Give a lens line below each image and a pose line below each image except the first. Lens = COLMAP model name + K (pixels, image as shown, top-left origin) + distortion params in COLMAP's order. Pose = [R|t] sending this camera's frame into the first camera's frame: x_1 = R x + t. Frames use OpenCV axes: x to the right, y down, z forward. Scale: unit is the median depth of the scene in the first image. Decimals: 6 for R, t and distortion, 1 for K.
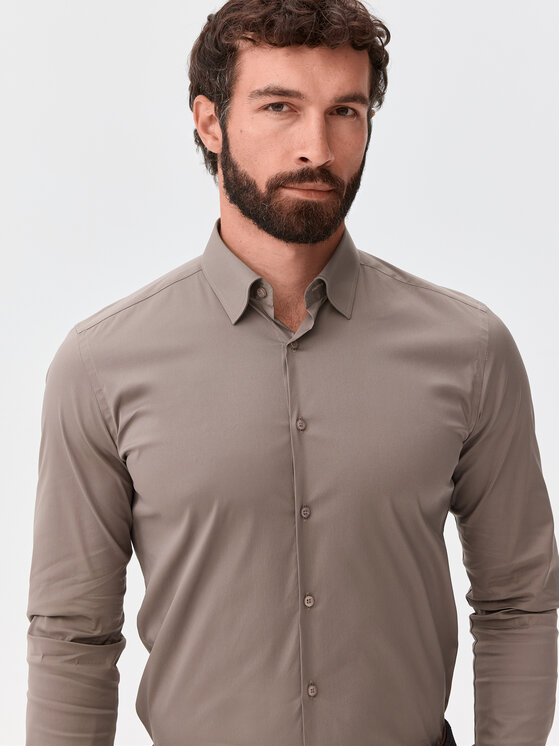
lens RADIAL K [[1444.3, 0, 280.0], [0, 1444.3, 373.0], [0, 0, 1]] dist [0.273453, 0.386824]
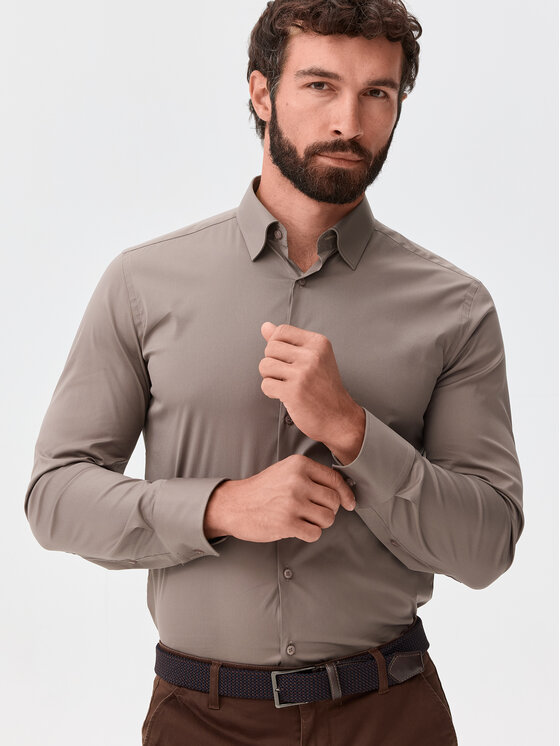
lens RADIAL K [[1444.3, 0, 280.0], [0, 1444.3, 373.0], [0, 0, 1]] dist [0.273453, 0.386824]
pose [[0.995507, 0.081220, -0.048672, 0.043032], [-0.080105, 0.996487, 0.024446, 0.021921], [0.050487, -0.020437, 0.998516, -0.180547]]
